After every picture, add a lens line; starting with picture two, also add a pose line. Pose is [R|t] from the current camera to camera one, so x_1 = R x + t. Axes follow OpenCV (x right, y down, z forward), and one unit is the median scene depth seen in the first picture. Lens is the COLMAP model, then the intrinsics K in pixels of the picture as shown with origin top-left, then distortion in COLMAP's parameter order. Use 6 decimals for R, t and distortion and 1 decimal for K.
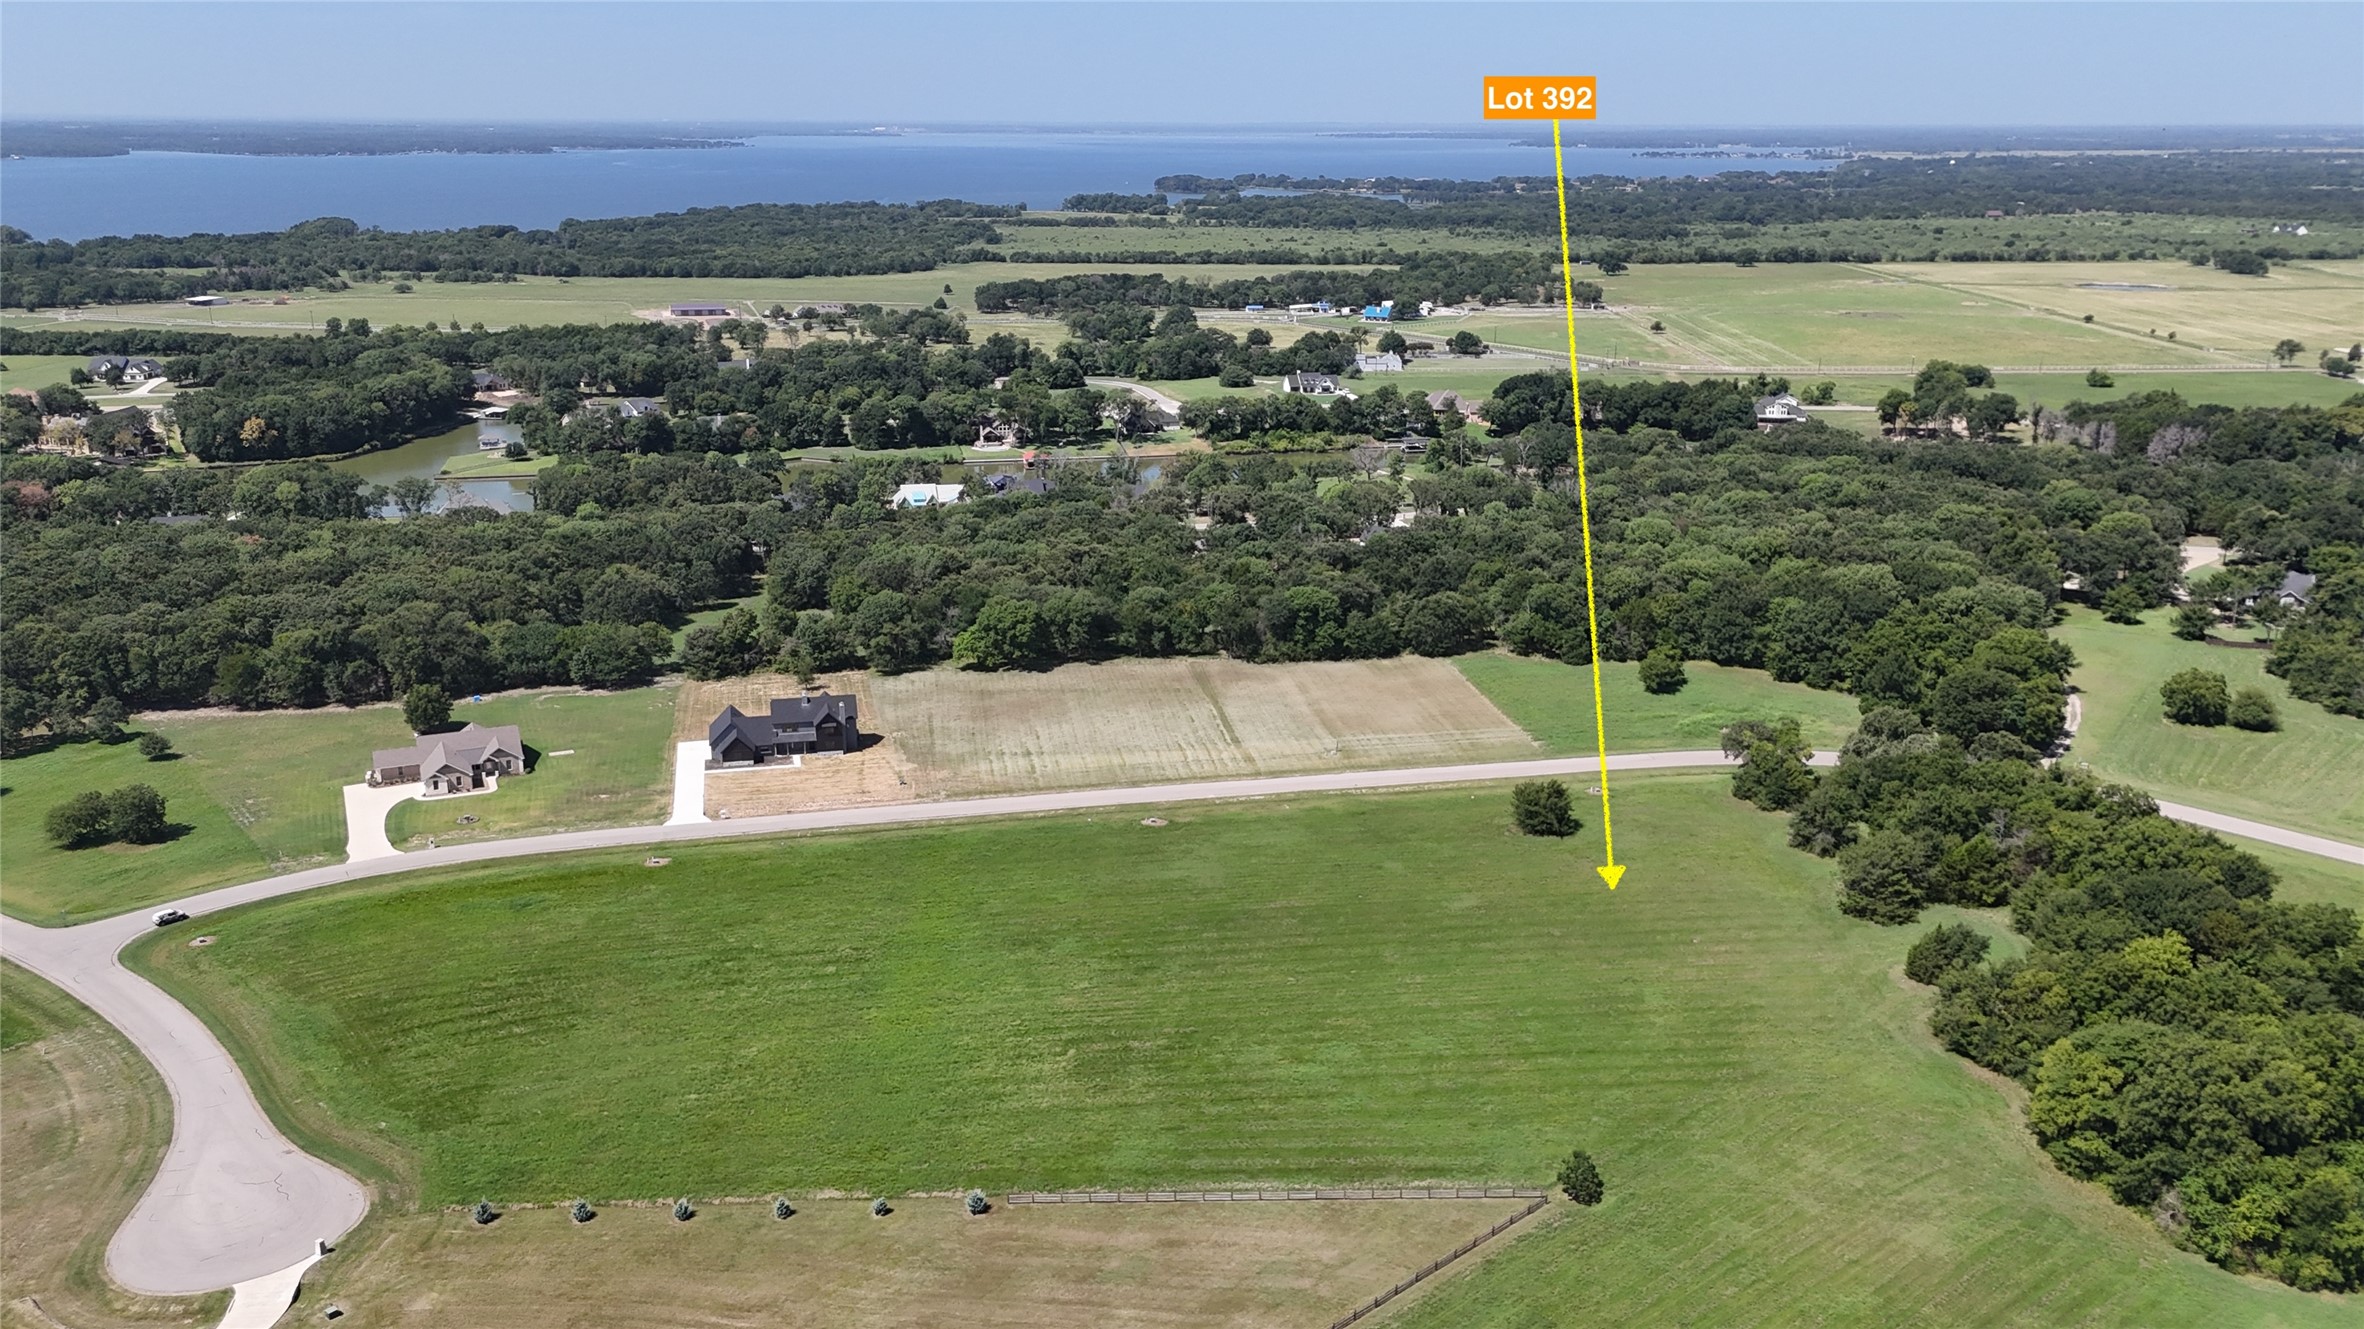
lens RADIAL K [[1872.7, 0, 1188.5], [0, 1872.7, 679.6], [0, 0, 1]] dist [0.056025, -0.039720]
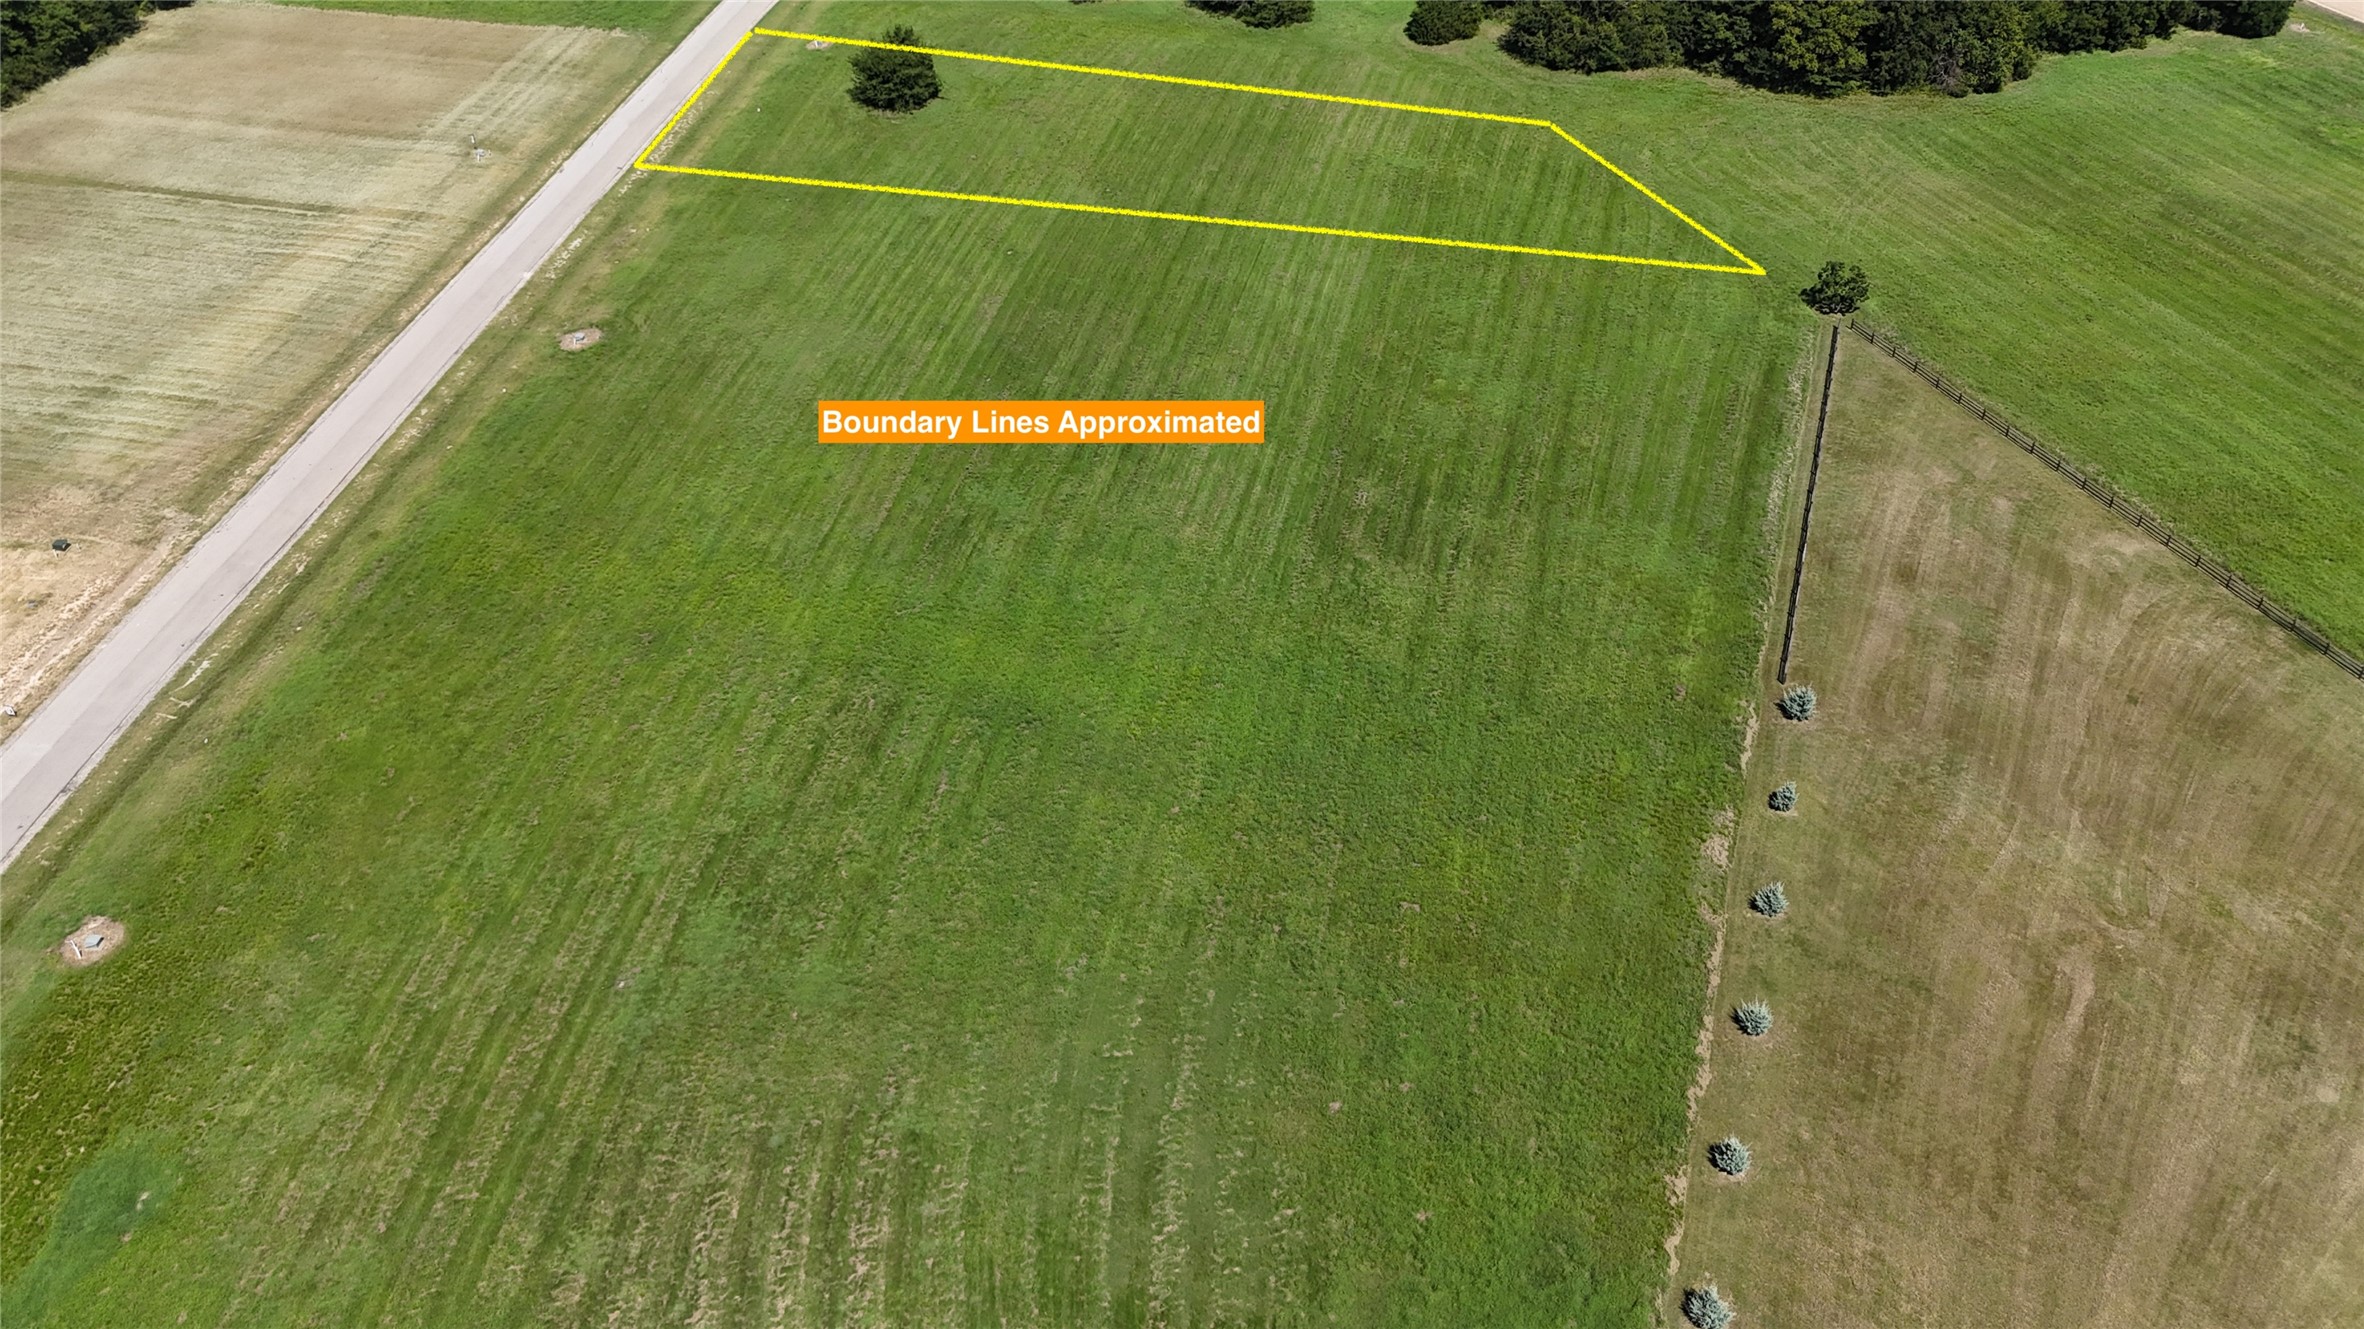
lens RADIAL K [[1872.7, 0, 1178.7], [0, 1872.7, 668.5], [0, 0, 1]] dist [0.056025, -0.039720]
pose [[0.360483, -0.585561, 0.726065, -0.324445], [0.273381, 0.810543, 0.517961, -0.068601], [-0.891804, 0.011777, 0.452268, 0.428945]]
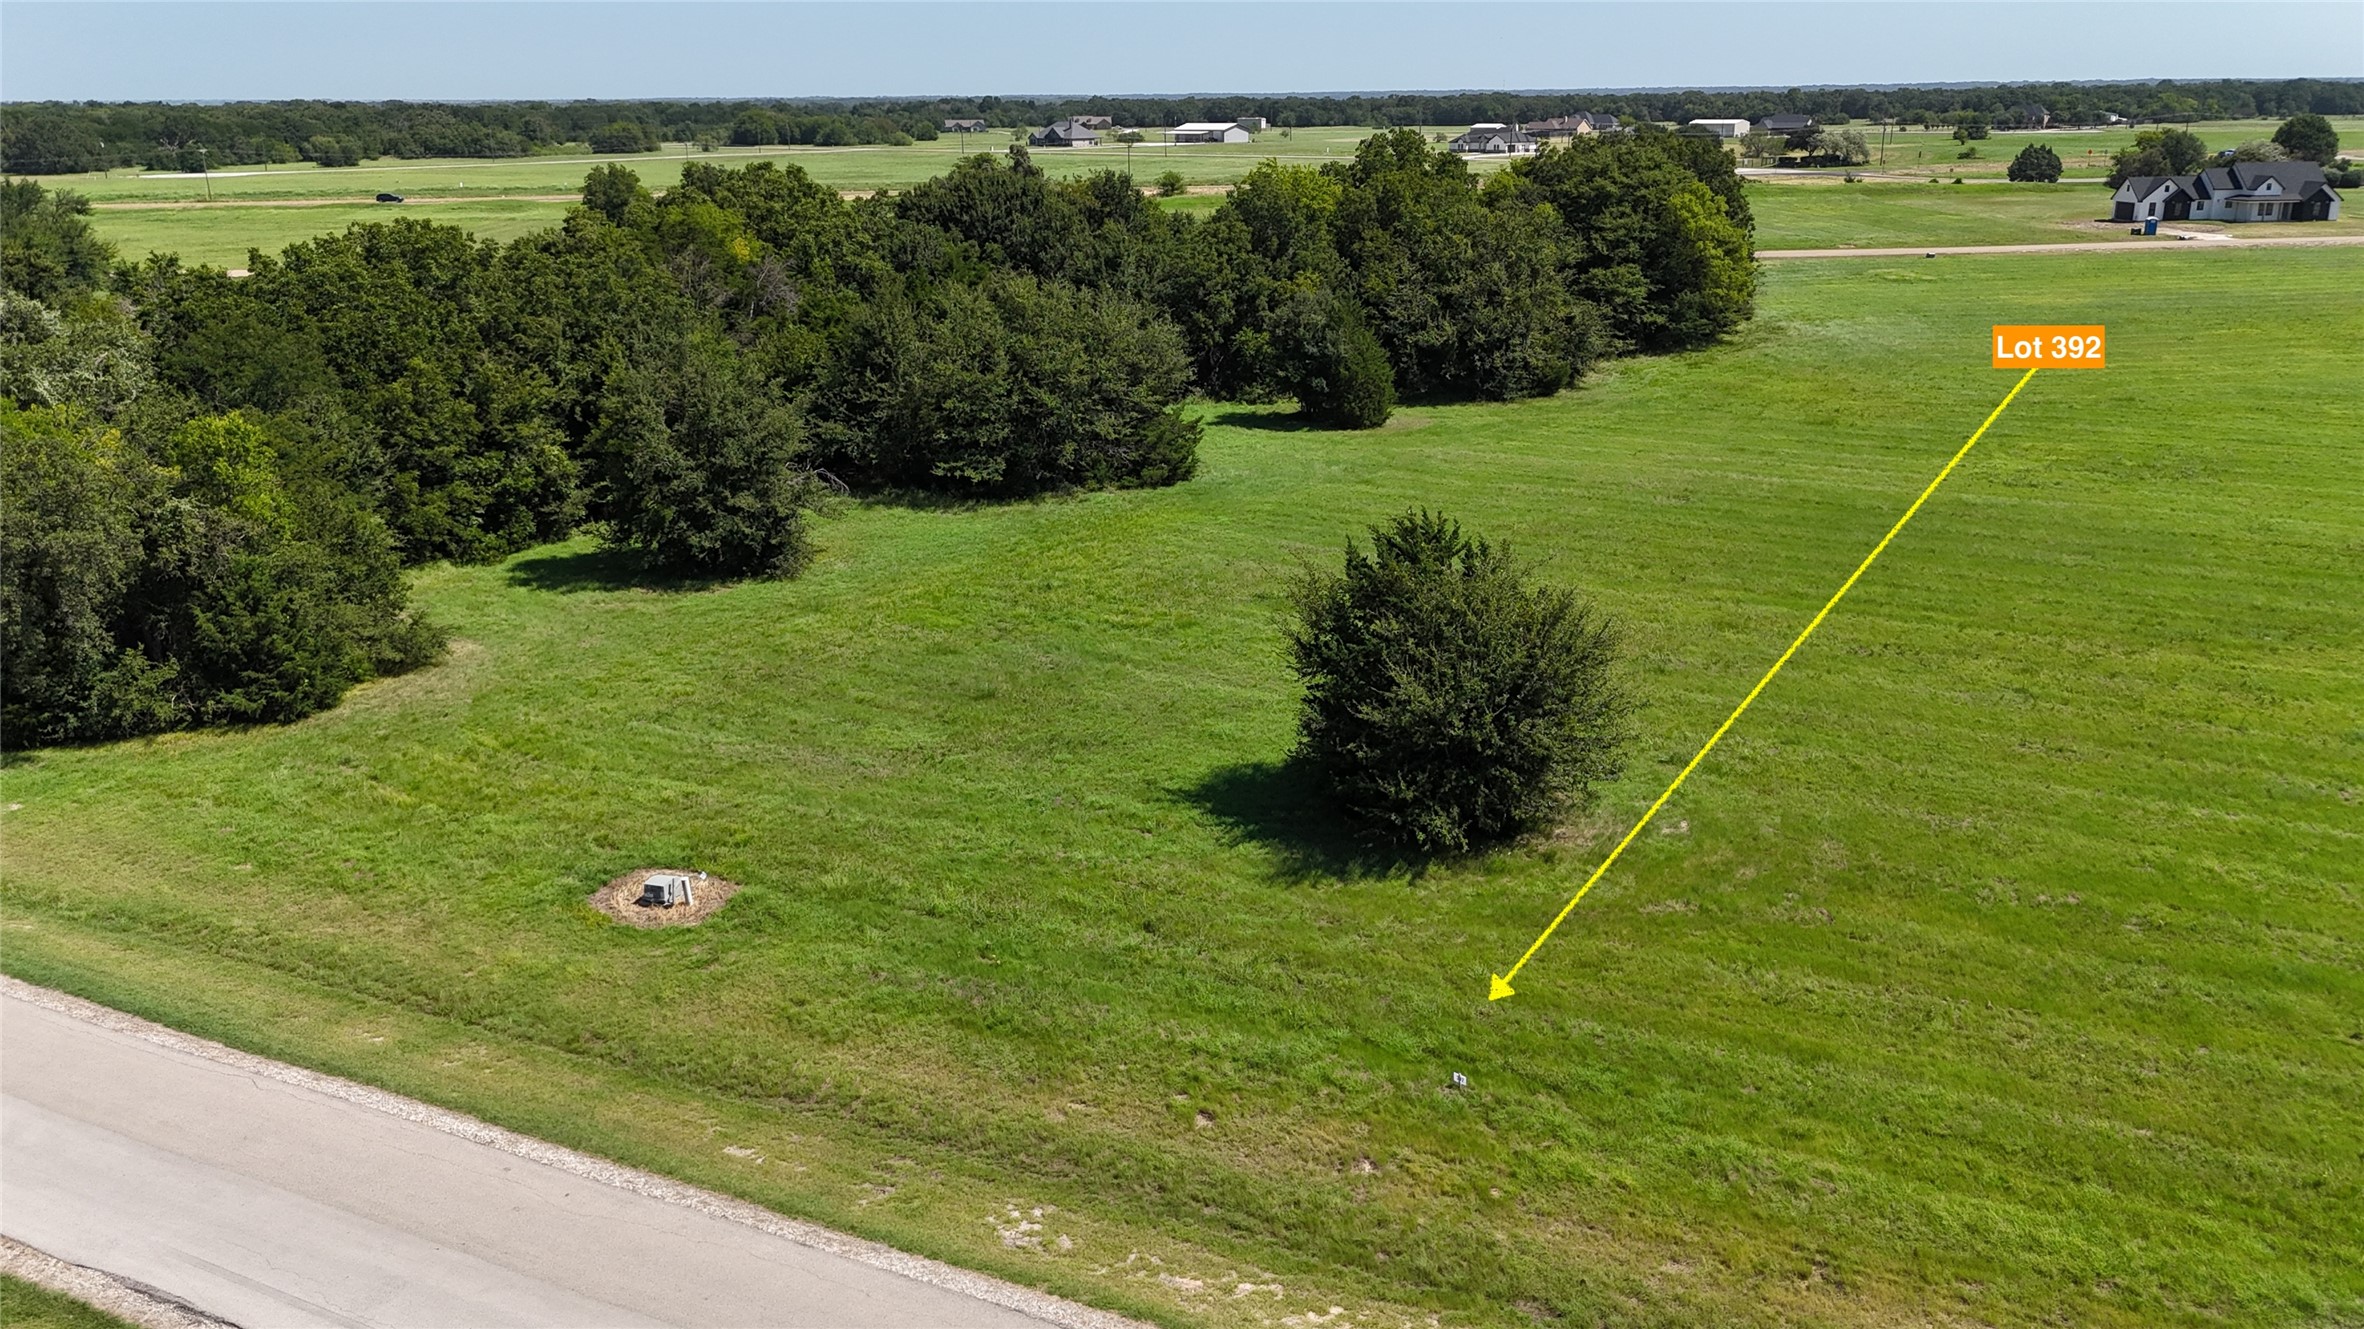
lens RADIAL K [[1872.7, 0, 1170.8], [0, 1872.7, 663.8], [0, 0, 1]] dist [0.056025, -0.039720]
pose [[-0.761571, -0.176226, 0.623662, 0.073703], [0.198780, 0.852419, 0.483600, -0.018514], [-0.616844, 0.492267, -0.614147, 0.836719]]
